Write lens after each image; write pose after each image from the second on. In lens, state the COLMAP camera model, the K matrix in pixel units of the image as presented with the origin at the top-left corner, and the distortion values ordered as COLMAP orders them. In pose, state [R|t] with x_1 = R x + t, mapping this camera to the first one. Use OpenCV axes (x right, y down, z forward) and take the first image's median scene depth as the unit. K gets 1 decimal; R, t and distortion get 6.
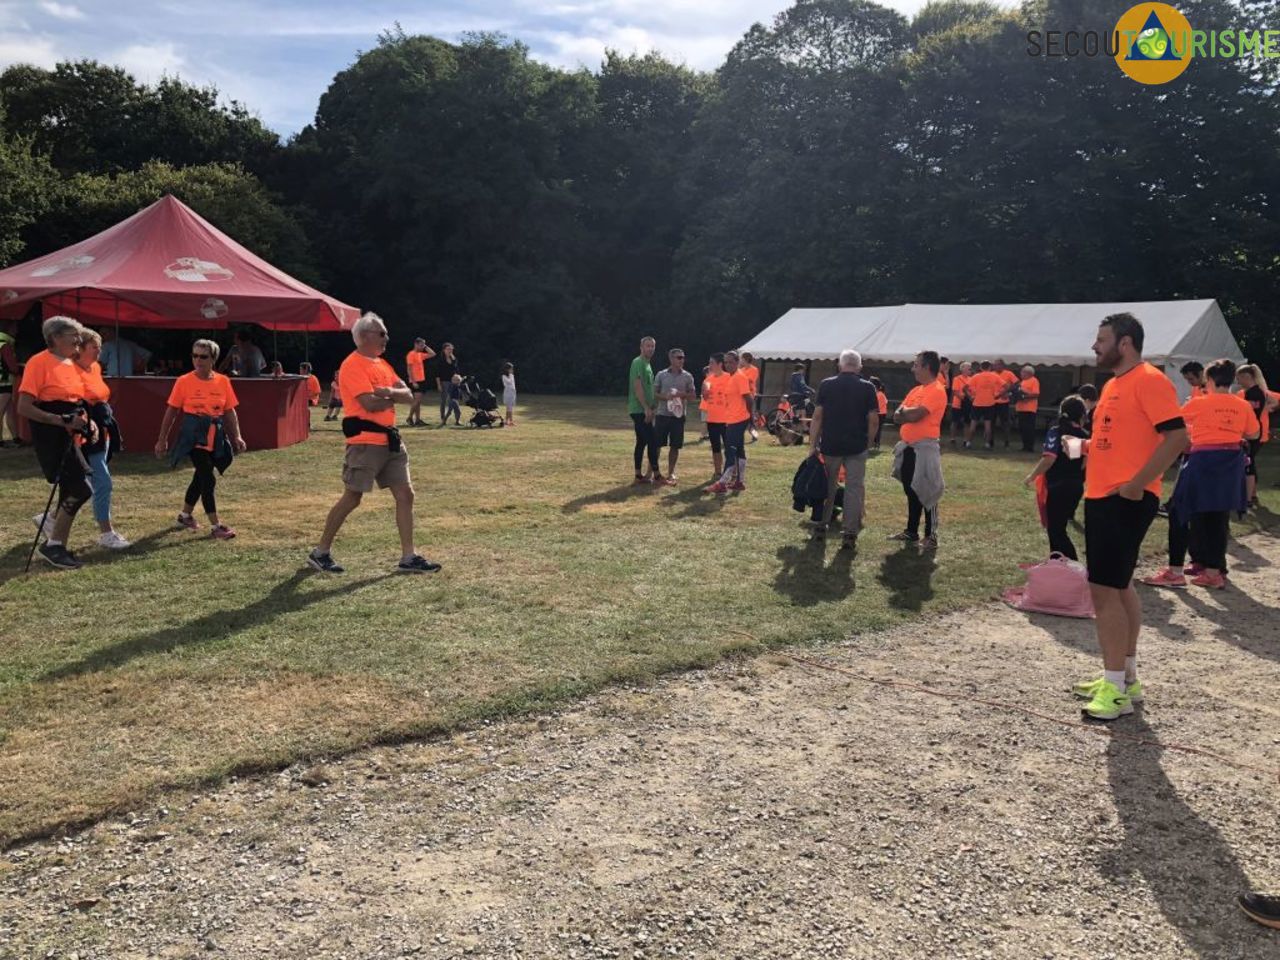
lens RADIAL K [[1027.1, 0, 618.6], [0, 1027.1, 476.8], [0, 0, 1]] dist [0.055777, -0.072478]
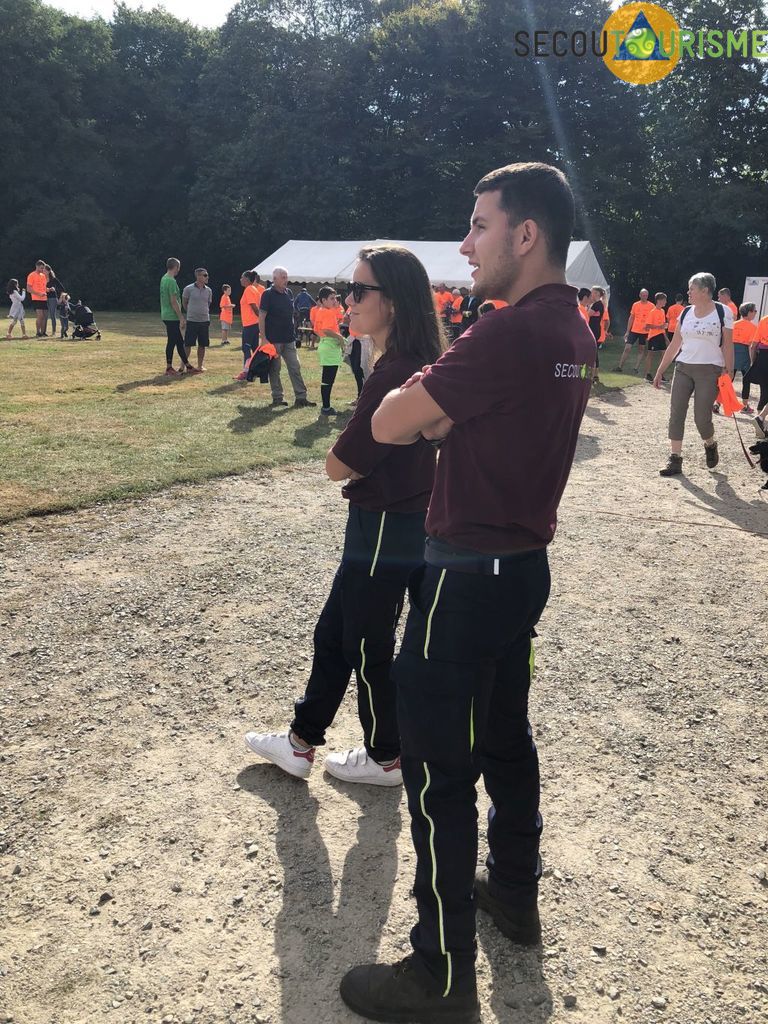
lens RADIAL K [[847.6, 0, 385.4], [0, 847.6, 482.3], [0, 0, 1]] dist [0.023970, -0.002196]
pose [[0.963328, -0.052866, 0.263067, -0.017871], [0.022279, 0.992773, 0.117923, 0.024086], [-0.267400, -0.107737, 0.957544, -0.128158]]
